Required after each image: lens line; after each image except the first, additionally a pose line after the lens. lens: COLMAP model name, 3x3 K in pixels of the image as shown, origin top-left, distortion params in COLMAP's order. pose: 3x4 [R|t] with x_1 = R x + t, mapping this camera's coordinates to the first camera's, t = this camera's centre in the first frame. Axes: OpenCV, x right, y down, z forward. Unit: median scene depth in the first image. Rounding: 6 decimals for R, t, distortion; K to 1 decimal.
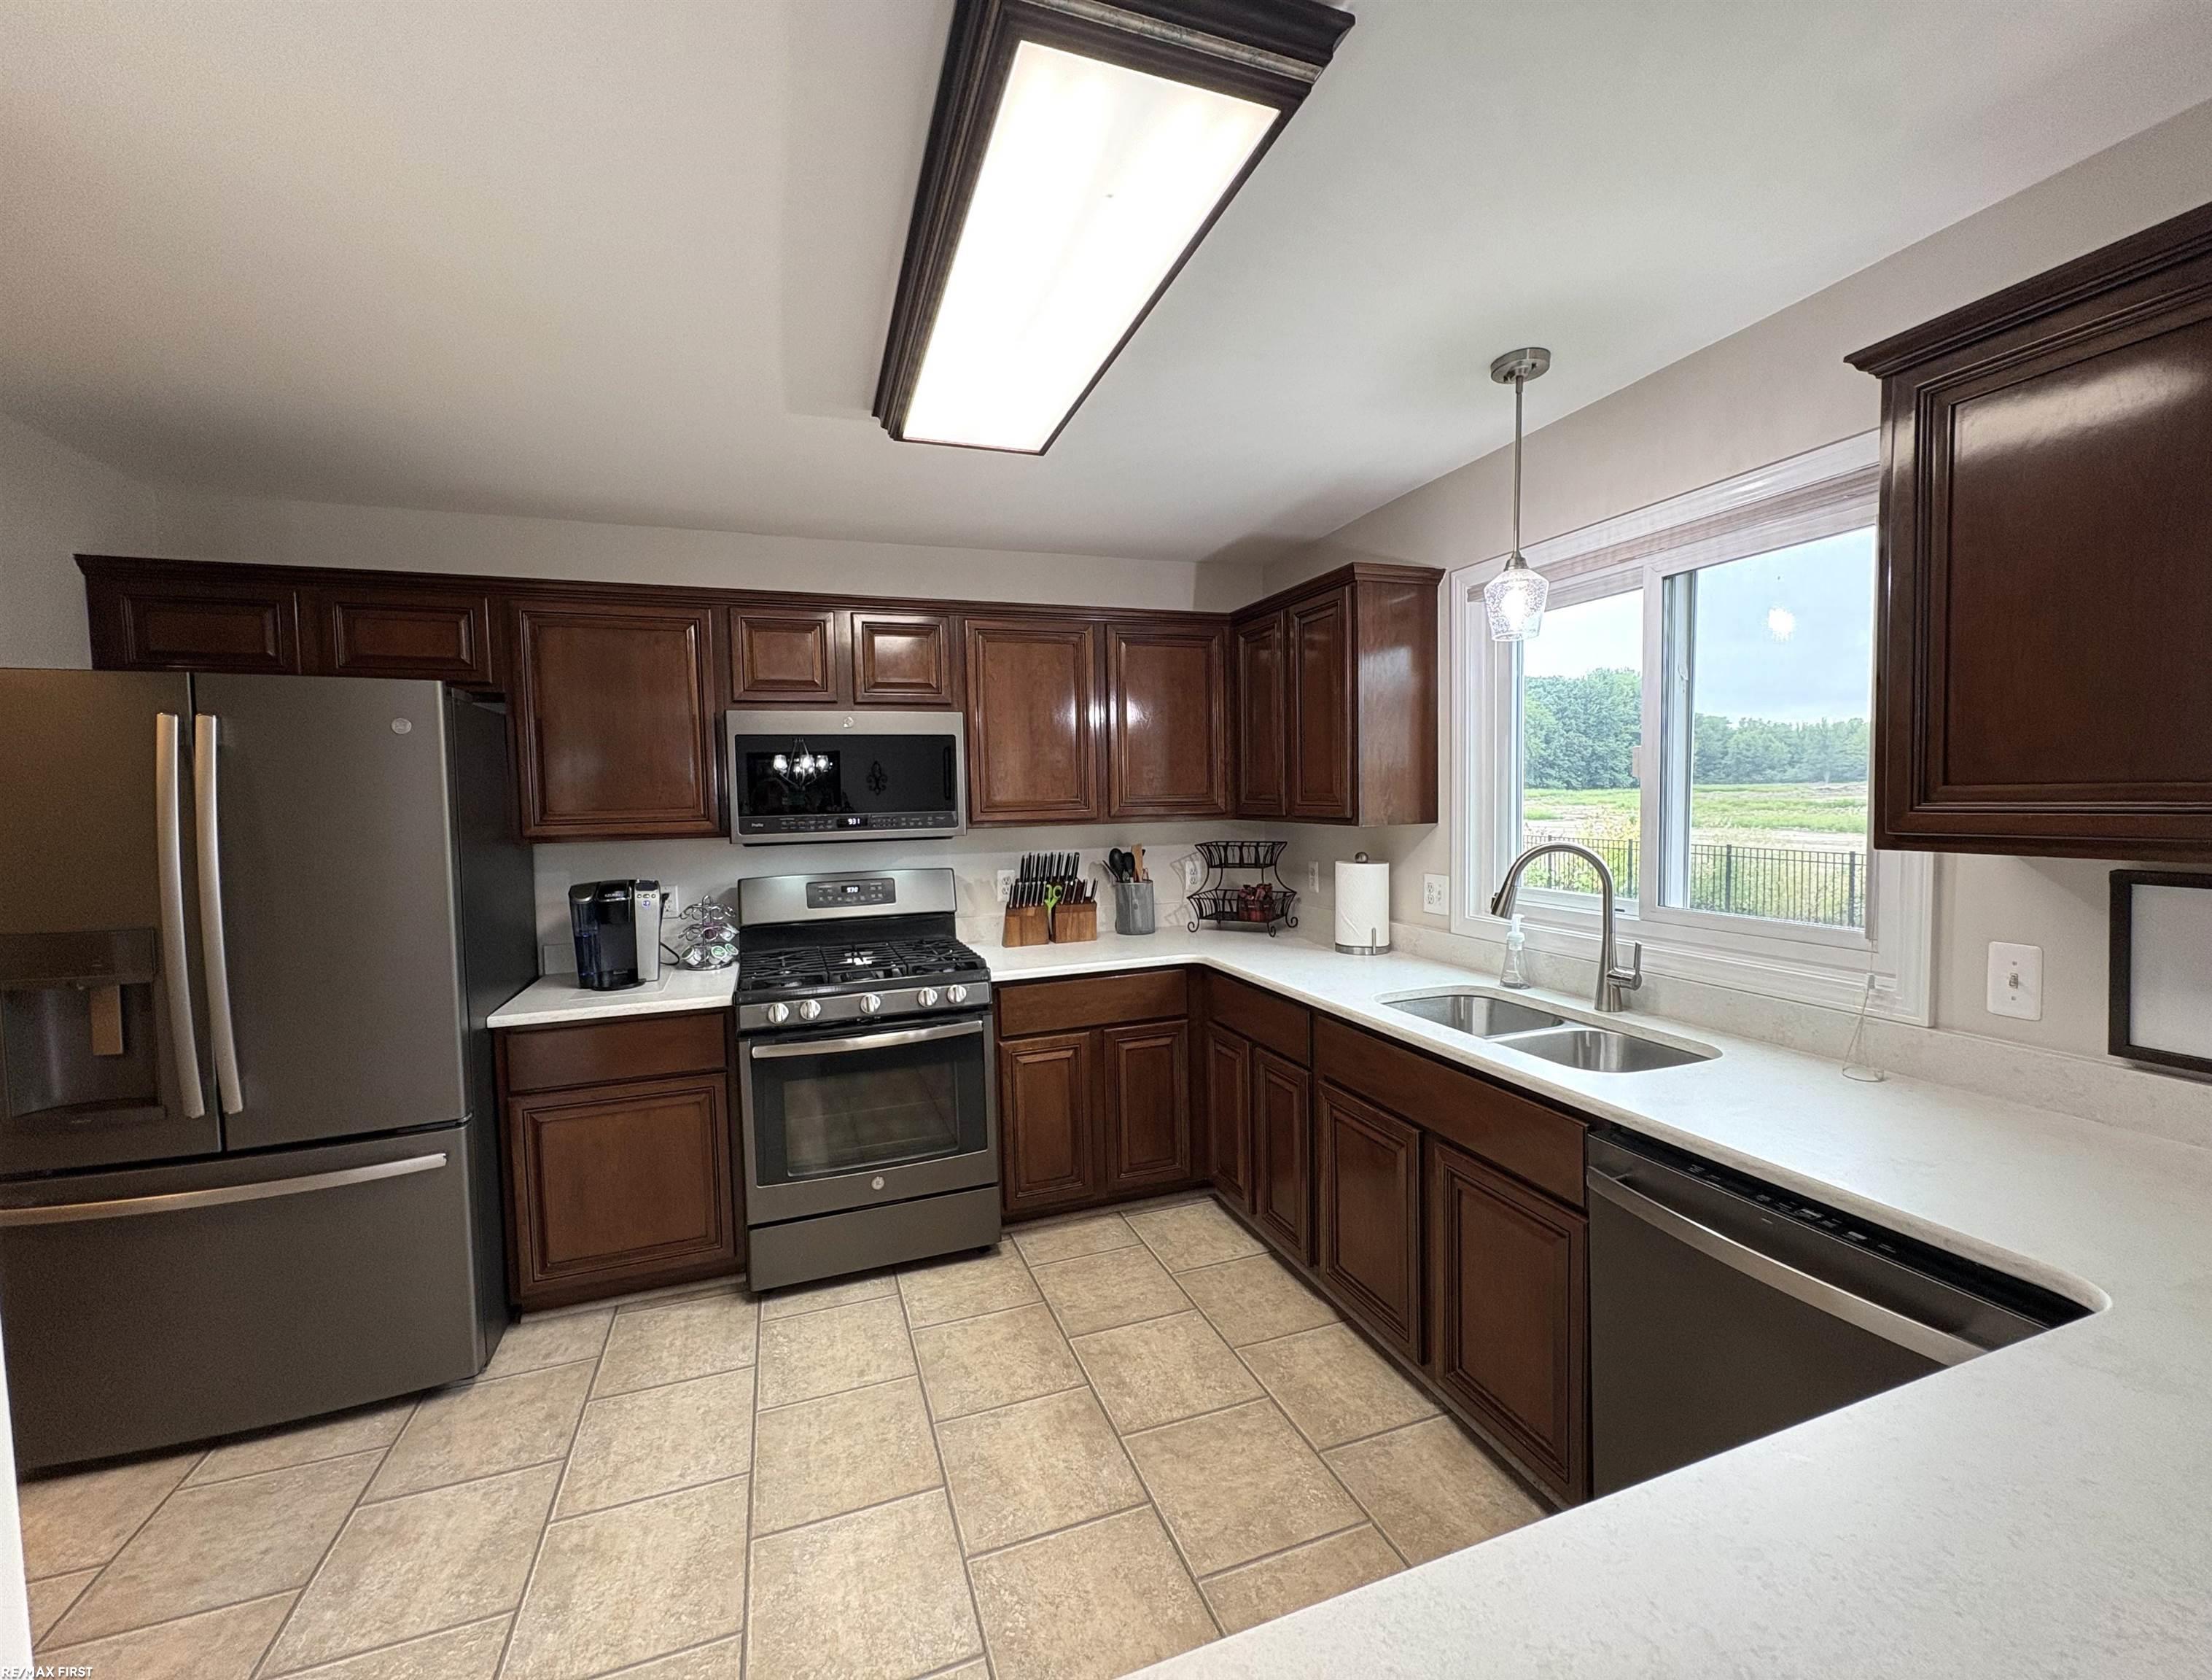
lens RADIAL K [[900.5, 0, 1098.0], [0, 900.5, 843.2], [0, 0, 1]] dist [-0.000764, 0.000184]
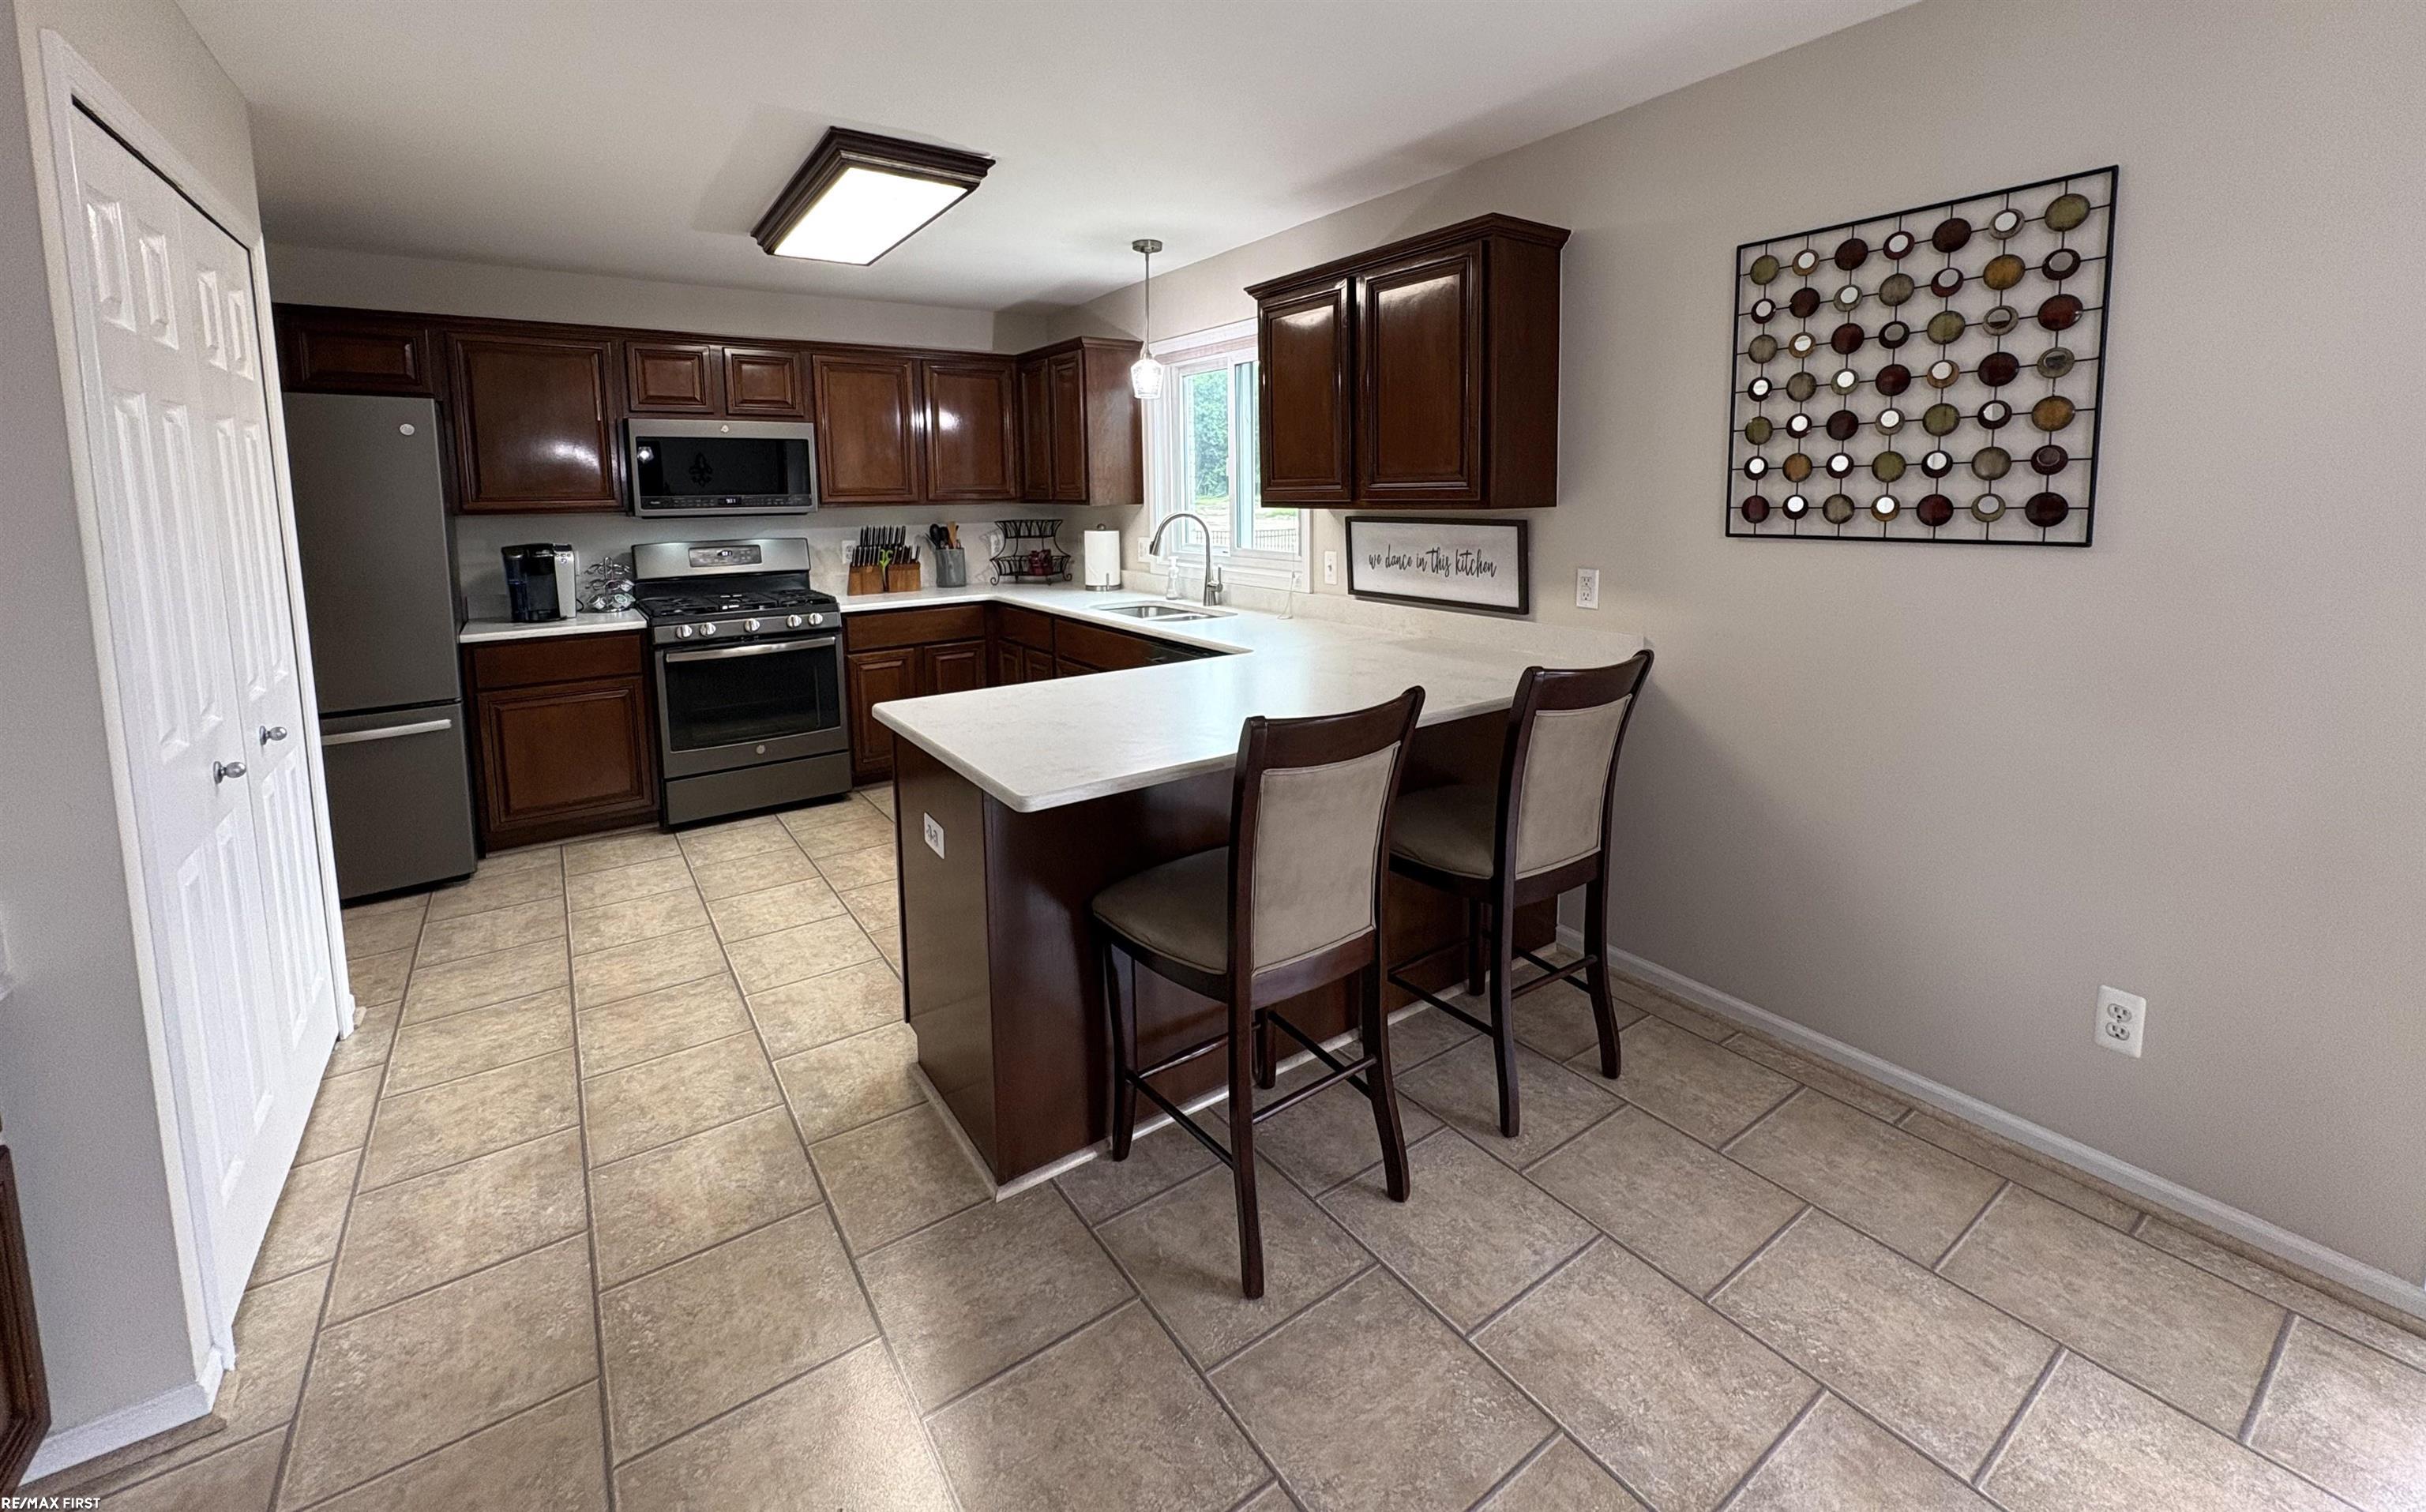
lens RADIAL K [[978.6, 0, 1232.6], [0, 978.6, 592.4], [0, 0, 1]] dist [0.001584, 0.000405]
pose [[0.962190, -0.019049, 0.271712, 0.061197], [0.006202, 0.998825, 0.048063, 0.050821], [-0.272308, -0.044560, 0.961178, -0.686664]]
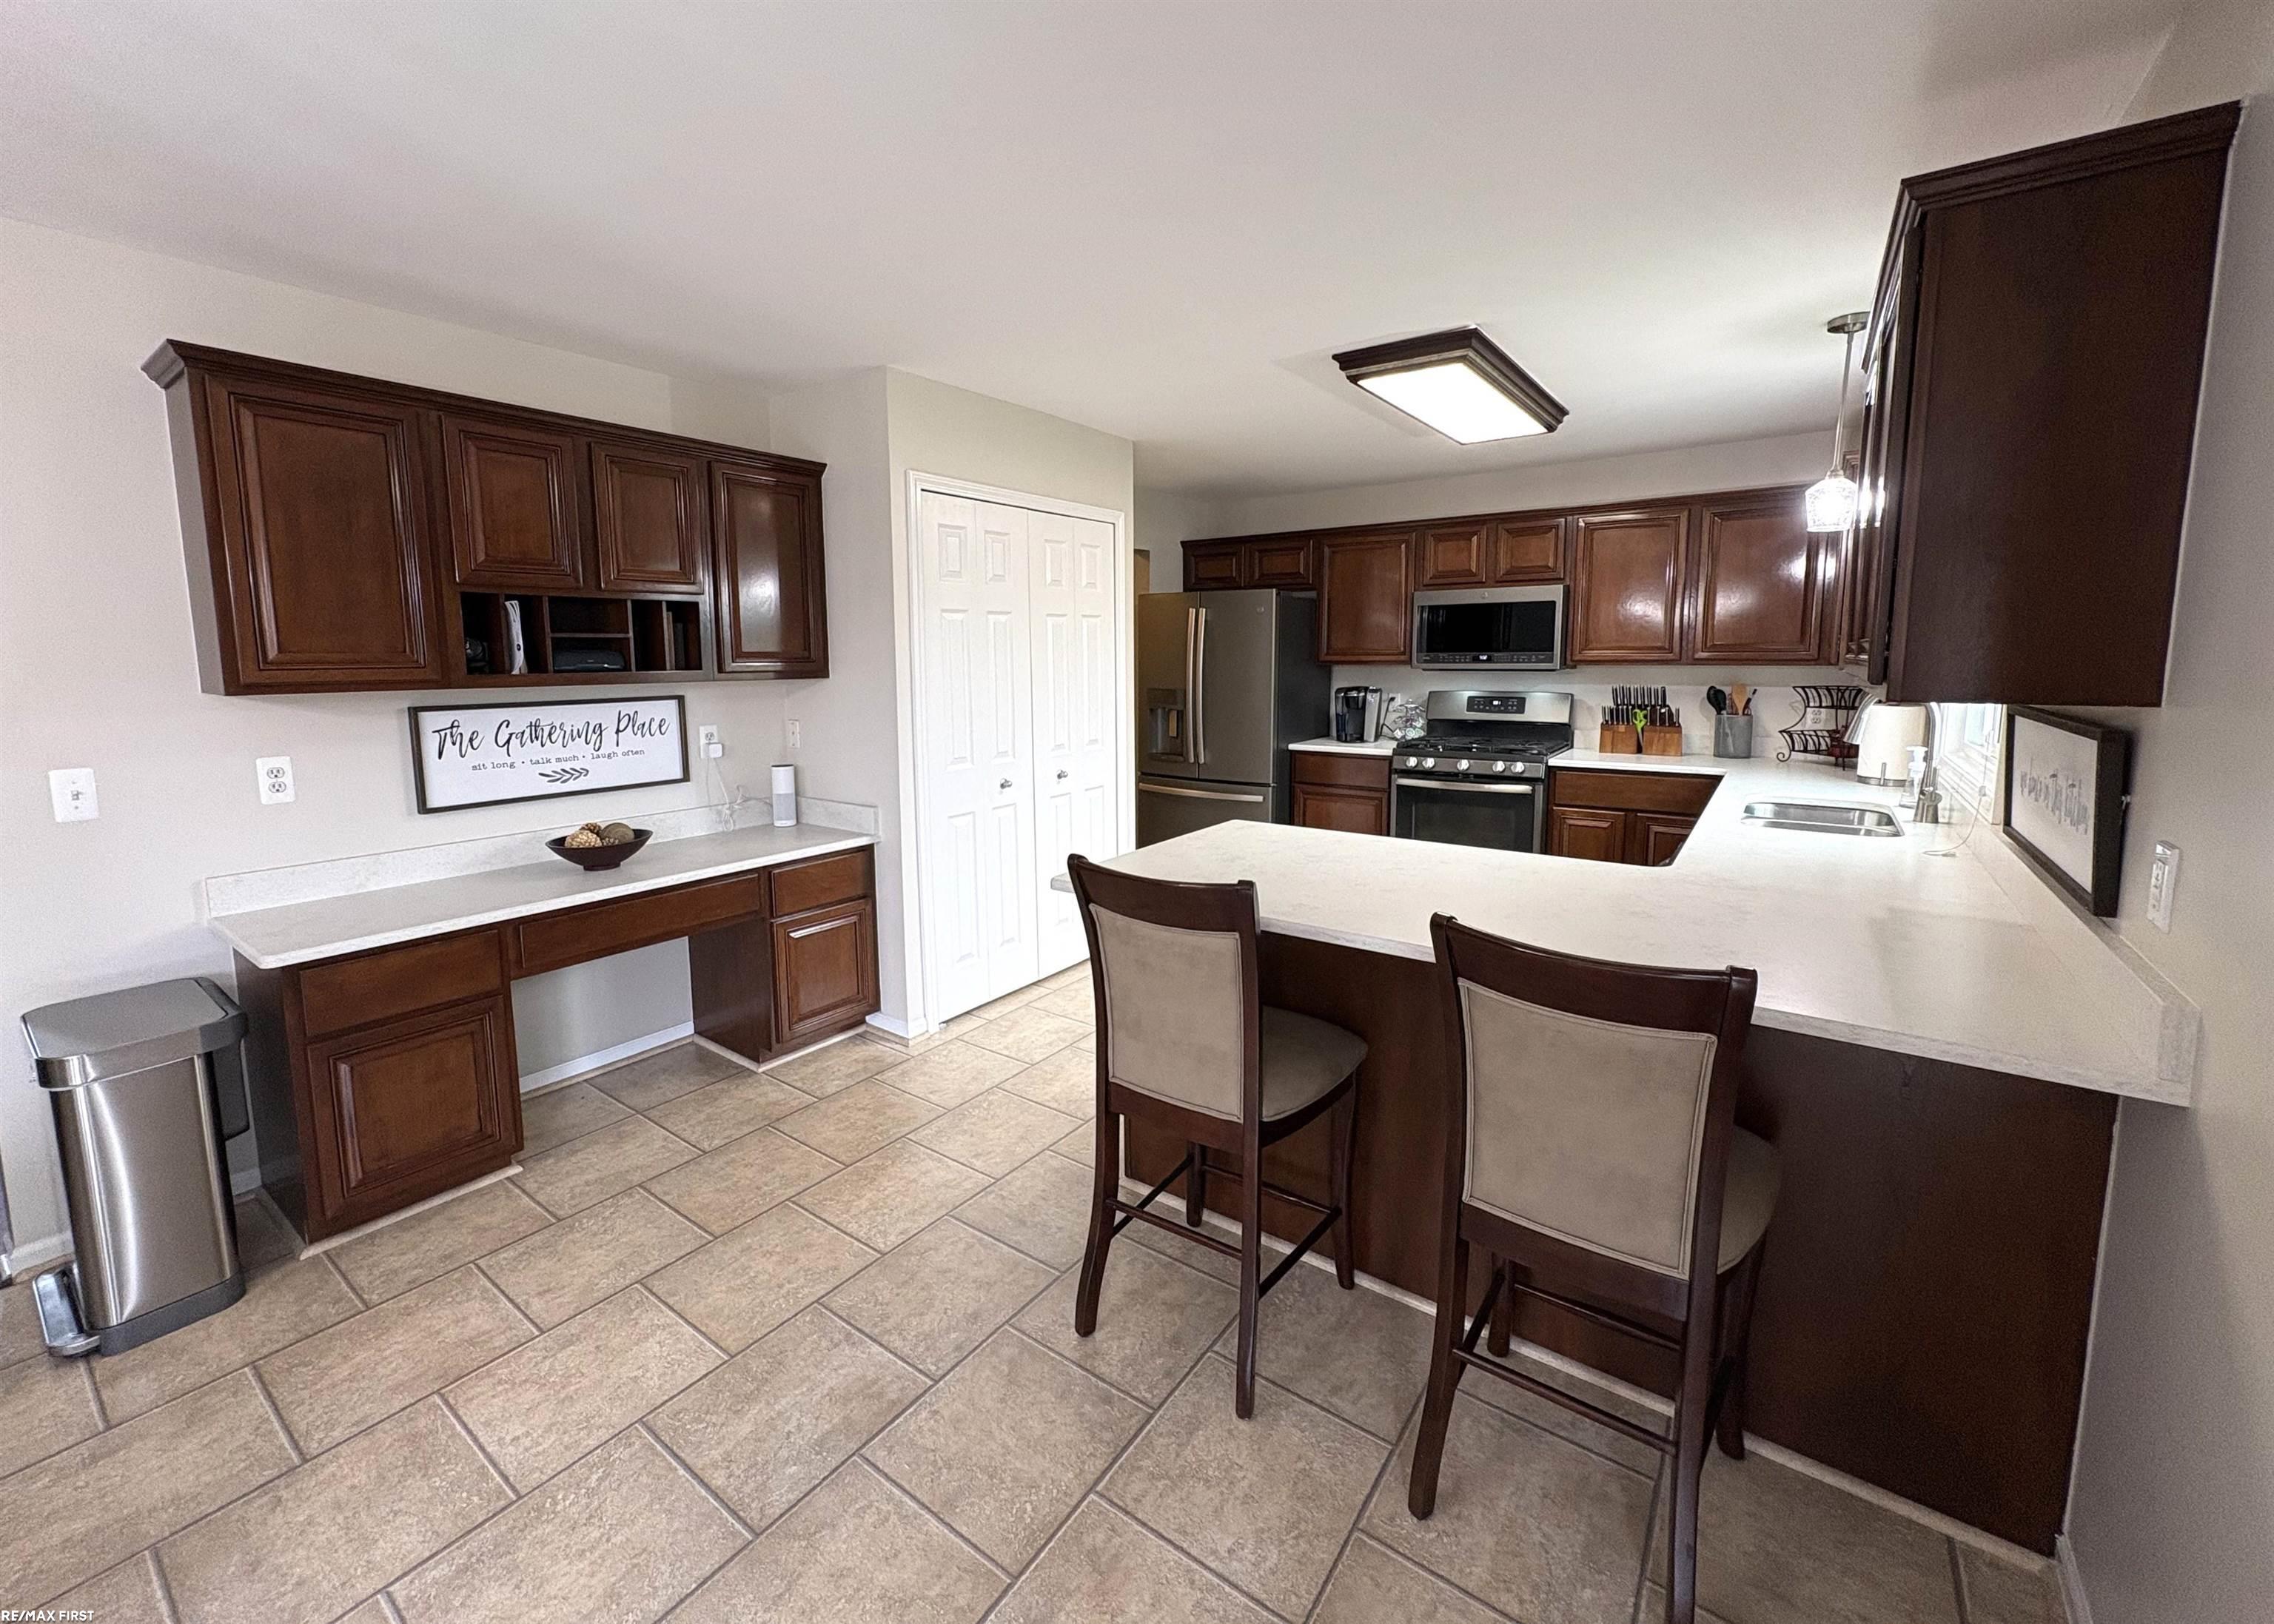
lens RADIAL K [[911.3, 0, 1113.5], [0, 911.3, 764.3], [0, 0, 1]] dist [-0.001131, 0.000316]
pose [[0.558706, 0.120489, -0.820567, 0.746105], [-0.049752, 0.992478, 0.111857, 0.016635], [0.827872, -0.021670, 0.560498, -0.480847]]
